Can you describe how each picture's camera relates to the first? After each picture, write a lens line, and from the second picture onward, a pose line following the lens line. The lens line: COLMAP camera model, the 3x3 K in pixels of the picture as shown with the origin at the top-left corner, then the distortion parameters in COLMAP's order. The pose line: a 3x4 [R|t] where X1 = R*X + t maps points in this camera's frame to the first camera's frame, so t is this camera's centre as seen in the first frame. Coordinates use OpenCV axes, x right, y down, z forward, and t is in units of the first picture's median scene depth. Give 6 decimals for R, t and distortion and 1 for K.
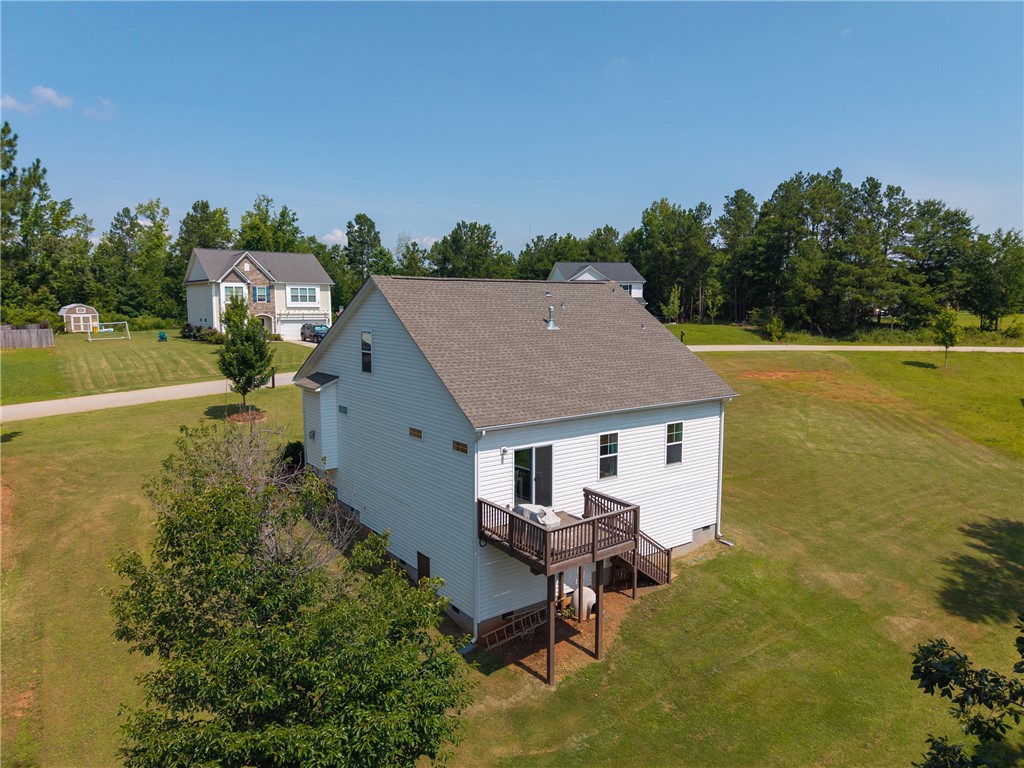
lens RADIAL K [[704.2, 0, 512.0], [0, 704.2, 384.0], [0, 0, 1]] dist [-0.009187, -0.000957]
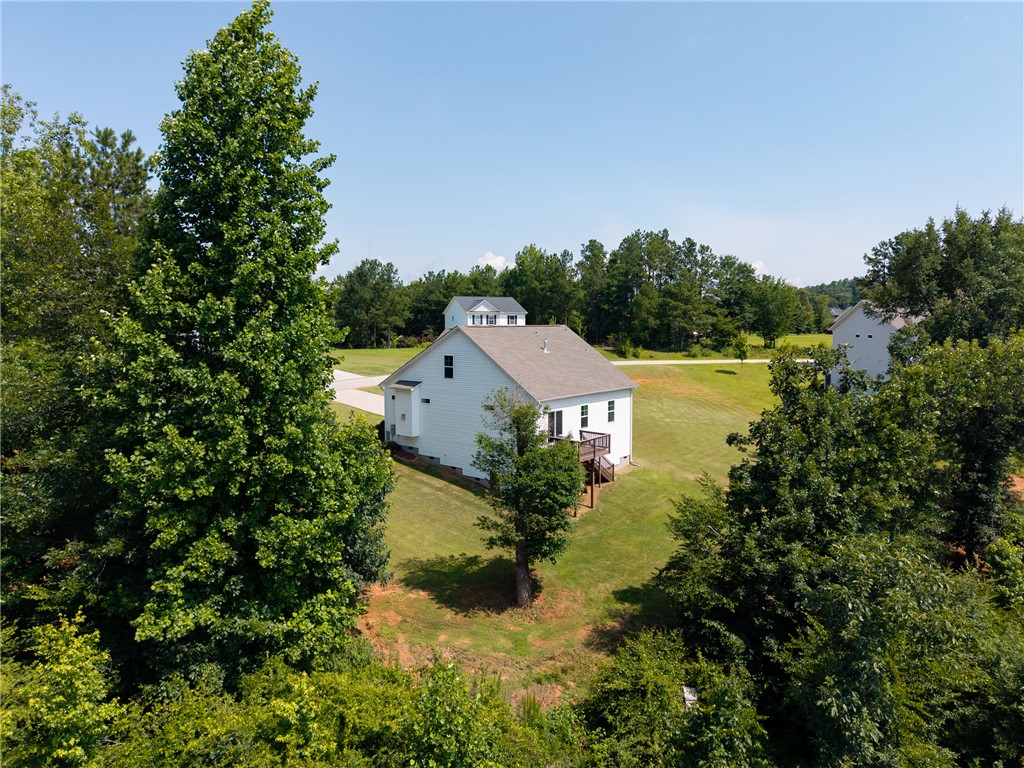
lens RADIAL K [[704.2, 0, 512.0], [0, 704.2, 384.0], [0, 0, 1]] dist [-0.009187, -0.000957]
pose [[0.973327, -0.023182, 0.228249, -0.150768], [0.029707, 0.999241, -0.025195, 0.016256], [-0.227492, 0.031303, 0.973277, -0.260143]]
